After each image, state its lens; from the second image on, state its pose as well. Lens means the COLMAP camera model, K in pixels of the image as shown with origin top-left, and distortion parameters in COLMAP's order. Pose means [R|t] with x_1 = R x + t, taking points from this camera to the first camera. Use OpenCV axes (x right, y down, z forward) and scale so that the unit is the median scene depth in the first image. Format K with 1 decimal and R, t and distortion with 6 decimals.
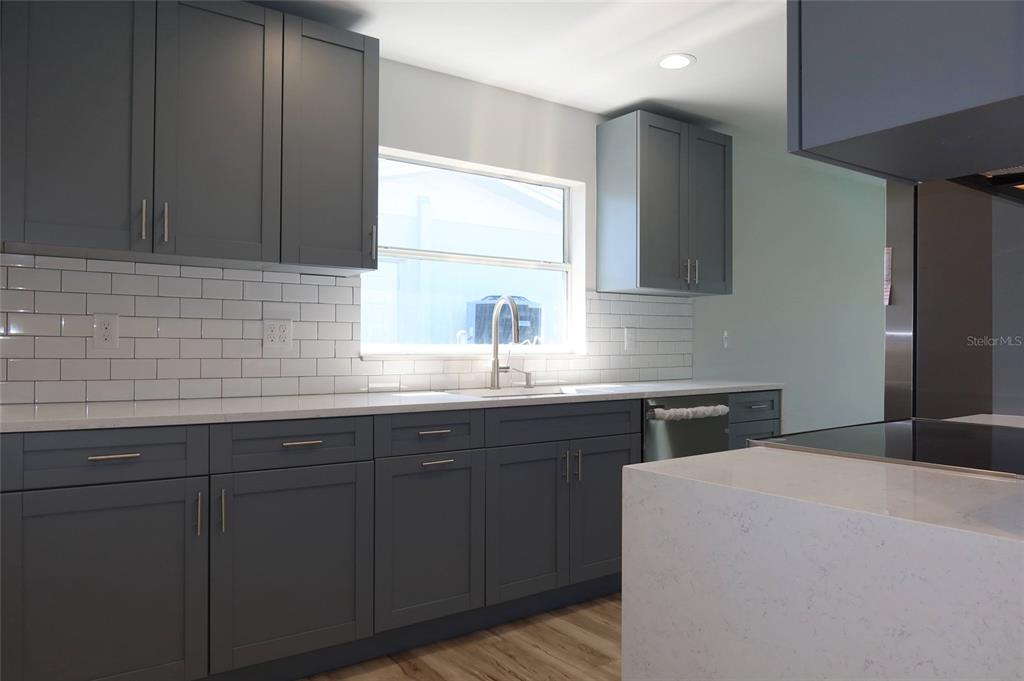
lens RADIAL K [[713.2, 0, 507.7], [0, 713.2, 341.9], [0, 0, 1]] dist [-0.022603, 0.011088]
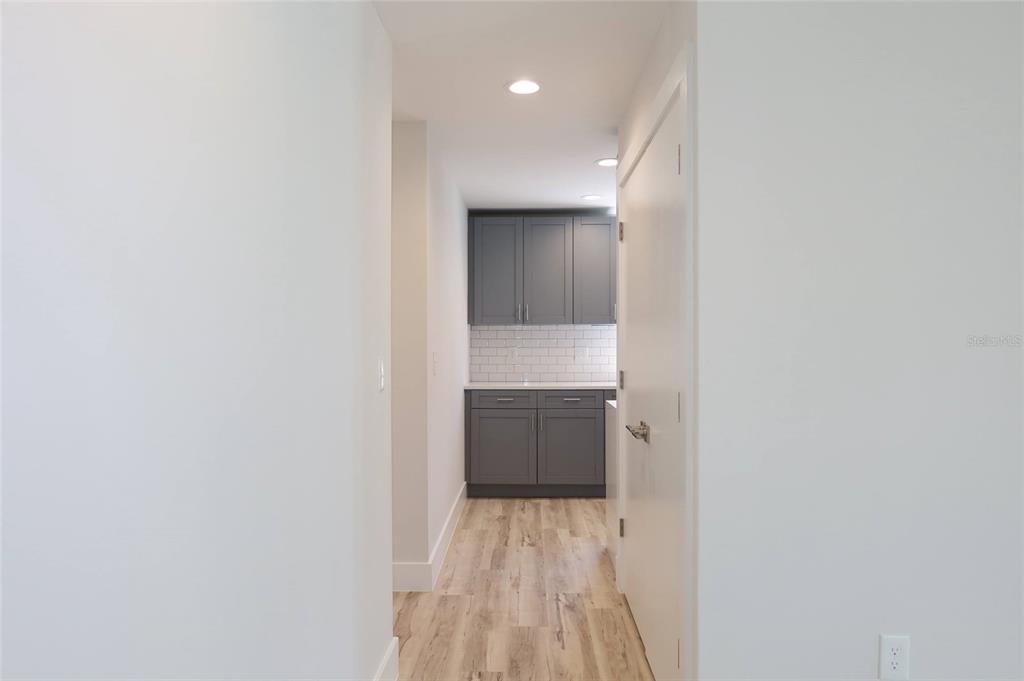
lens RADIAL K [[713.2, 0, 507.7], [0, 713.2, 341.9], [0, 0, 1]] dist [-0.022603, 0.011088]
pose [[0.801834, -0.006381, -0.597513, 1.011436], [0.012801, 0.999897, 0.006501, -0.079145], [0.597410, -0.012862, 0.801833, -1.128661]]
